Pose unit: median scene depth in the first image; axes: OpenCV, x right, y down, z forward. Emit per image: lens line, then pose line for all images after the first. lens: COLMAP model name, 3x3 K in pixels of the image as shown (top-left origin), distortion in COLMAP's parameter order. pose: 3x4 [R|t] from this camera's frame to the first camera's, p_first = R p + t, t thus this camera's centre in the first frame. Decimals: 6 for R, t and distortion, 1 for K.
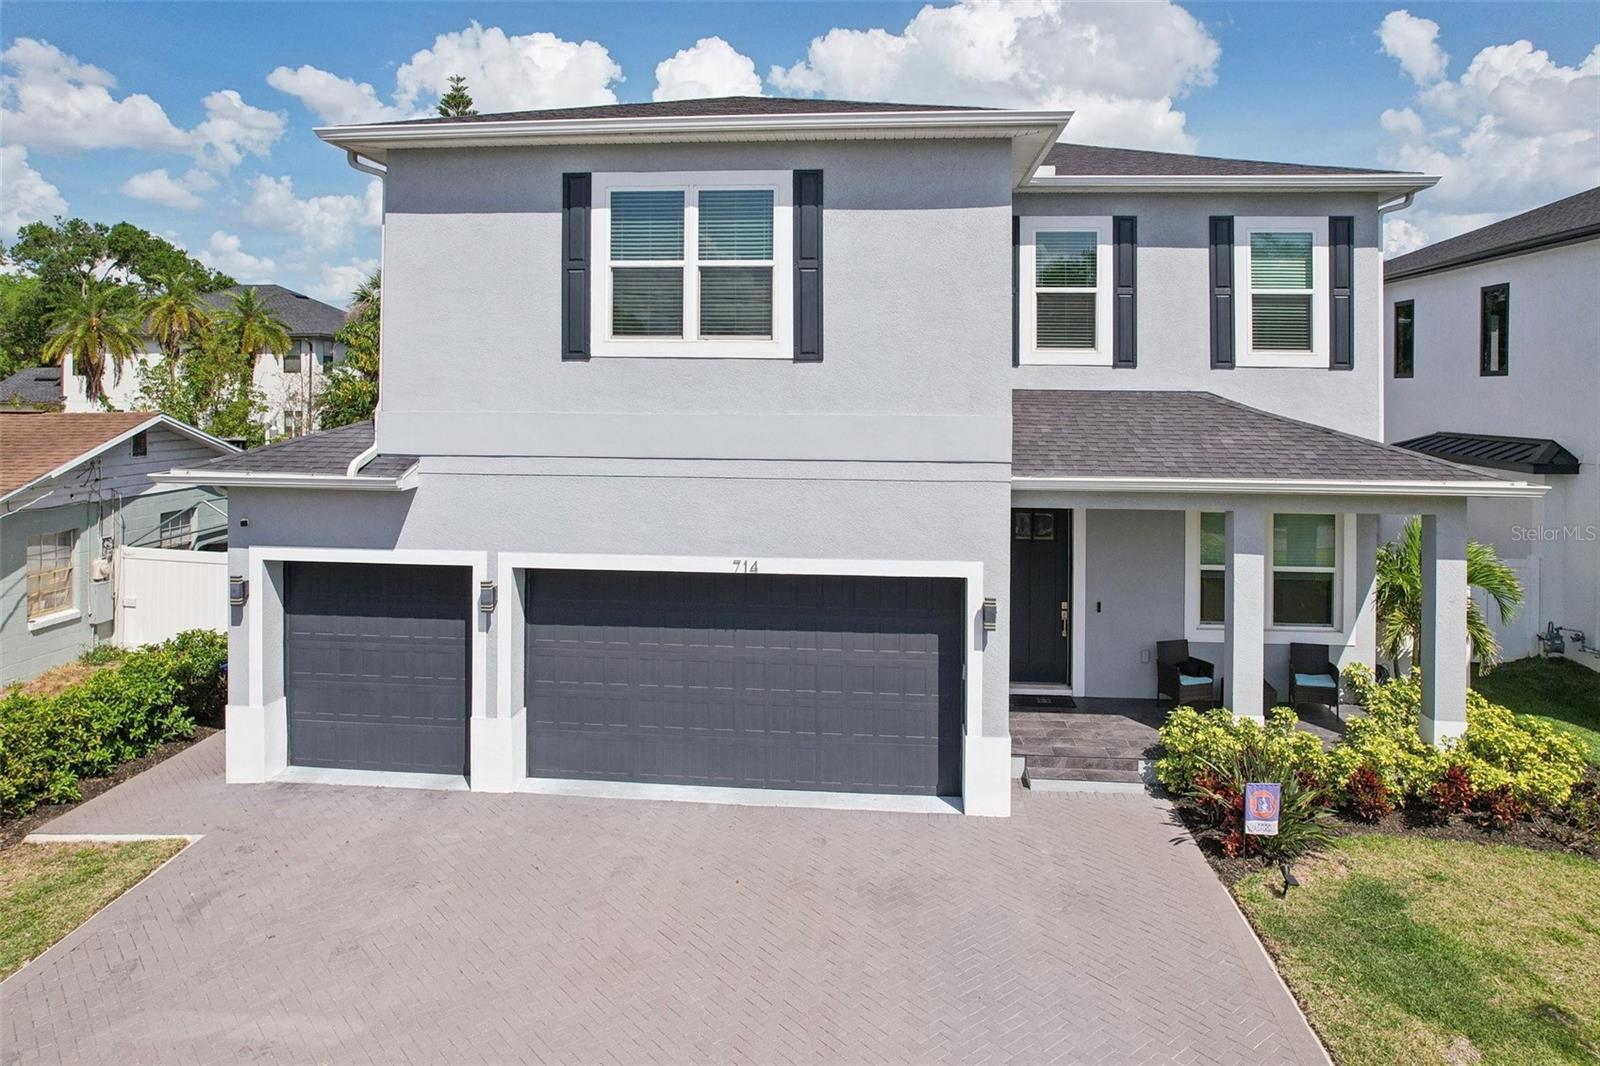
lens RADIAL K [[974.4, 0, 819.4], [0, 974.4, 525.5], [0, 0, 1]] dist [-0.066840, 0.045177]
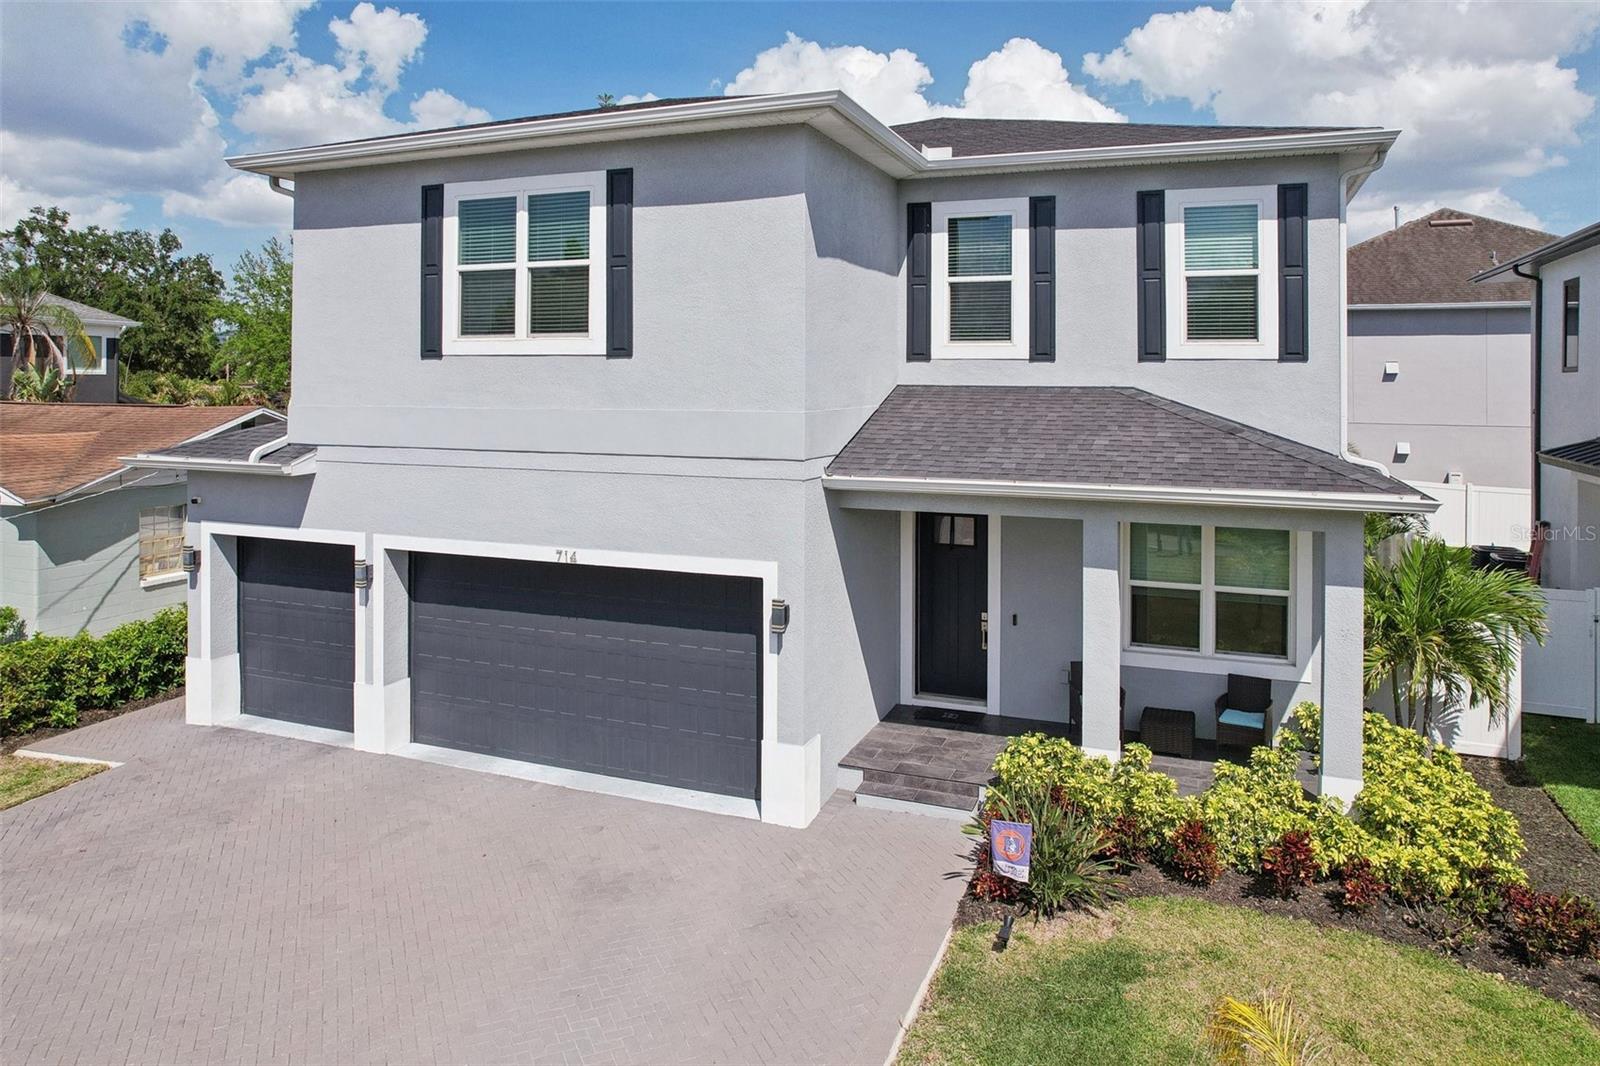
lens RADIAL K [[974.4, 0, 819.4], [0, 974.4, 525.5], [0, 0, 1]] dist [-0.066840, 0.045177]
pose [[0.967045, 0.035369, -0.252137, 0.430255], [-0.035168, 0.999367, 0.005307, -0.005637], [0.252165, 0.003735, 0.967677, 0.068284]]
